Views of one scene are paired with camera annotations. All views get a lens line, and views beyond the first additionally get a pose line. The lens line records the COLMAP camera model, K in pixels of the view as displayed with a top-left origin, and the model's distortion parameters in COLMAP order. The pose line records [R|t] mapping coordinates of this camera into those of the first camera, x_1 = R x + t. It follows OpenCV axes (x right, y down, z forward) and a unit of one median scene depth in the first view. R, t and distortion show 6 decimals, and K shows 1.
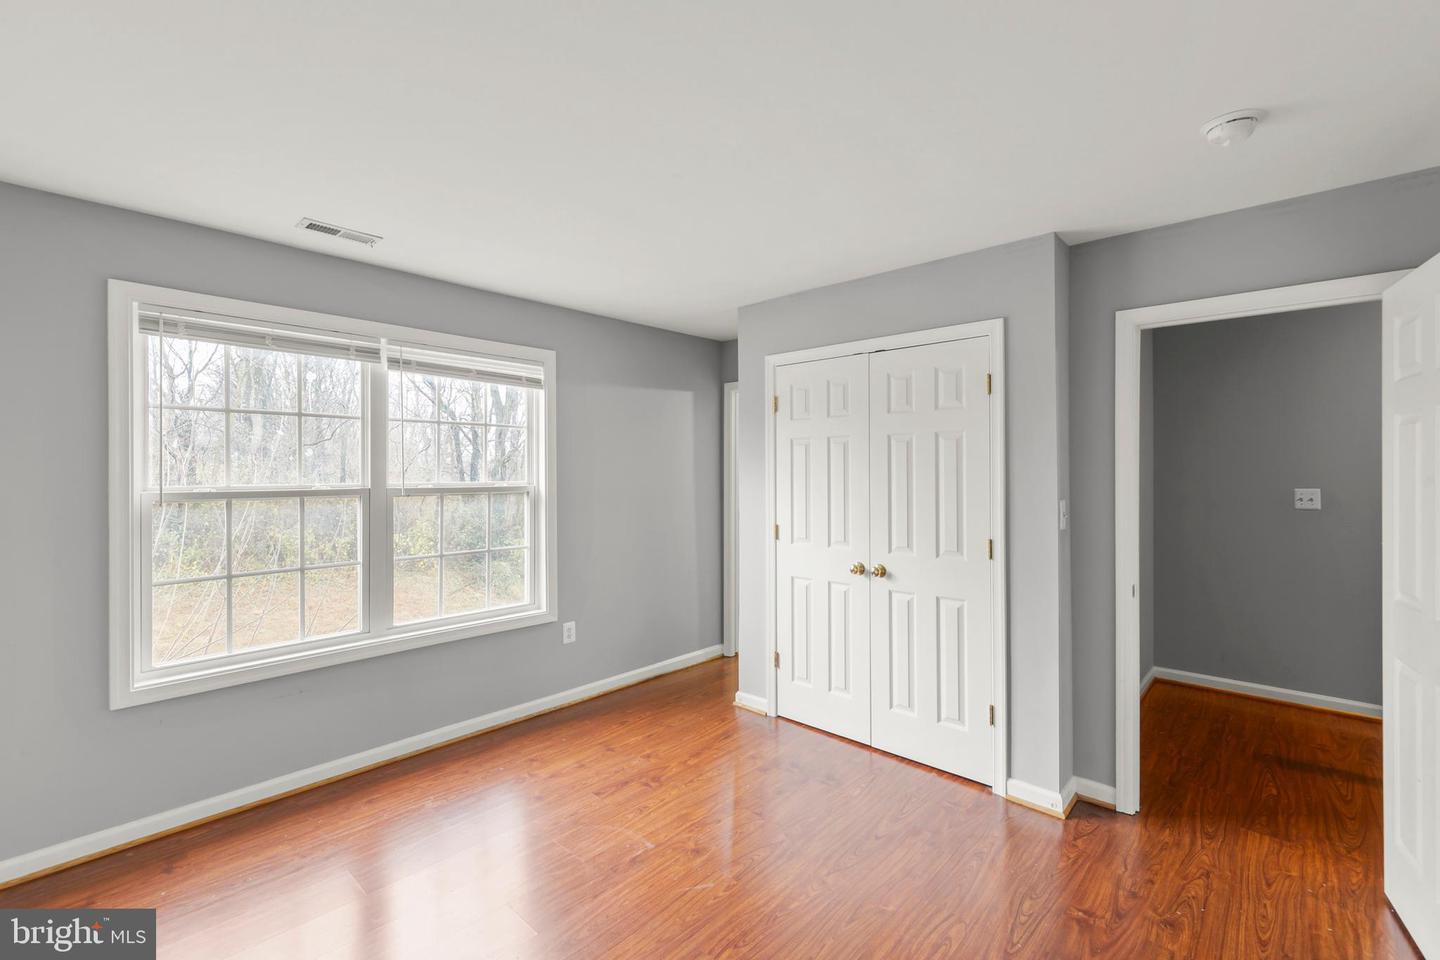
lens RADIAL K [[608.3, 0, 719.2], [0, 608.3, 475.3], [0, 0, 1]] dist [0.003344, -0.000309]
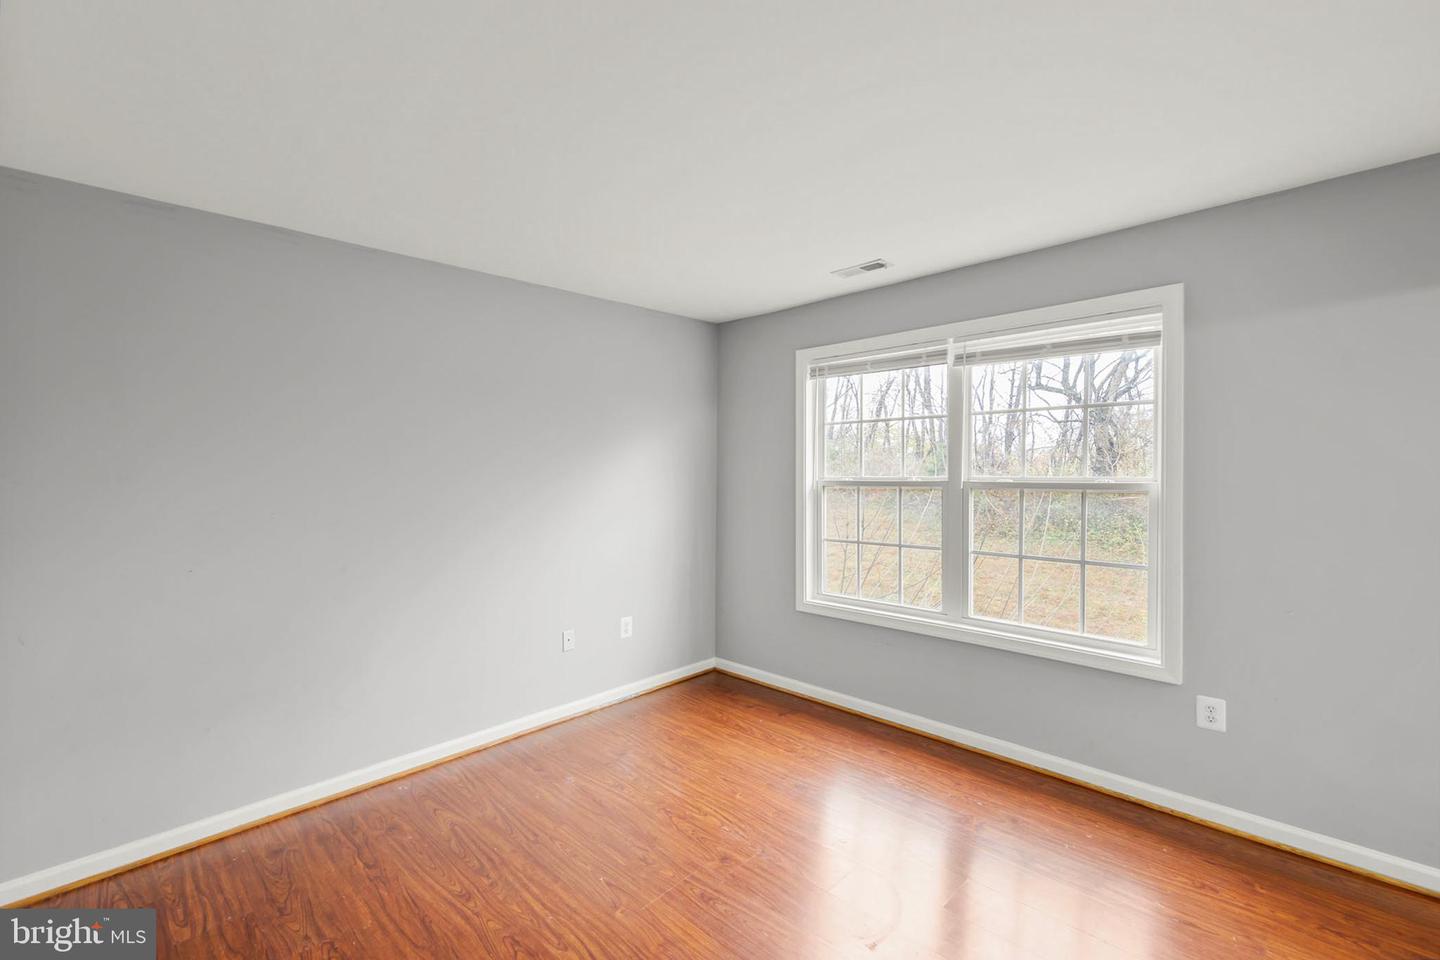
lens RADIAL K [[595.4, 0, 724.7], [0, 595.4, 476.1], [0, 0, 1]] dist [0.001228, 0.000281]
pose [[0.001095, 0.006392, -0.999979, 0.472865], [-0.003584, 0.999973, 0.006388, 0.007745], [0.999993, 0.003577, 0.001118, 0.604733]]
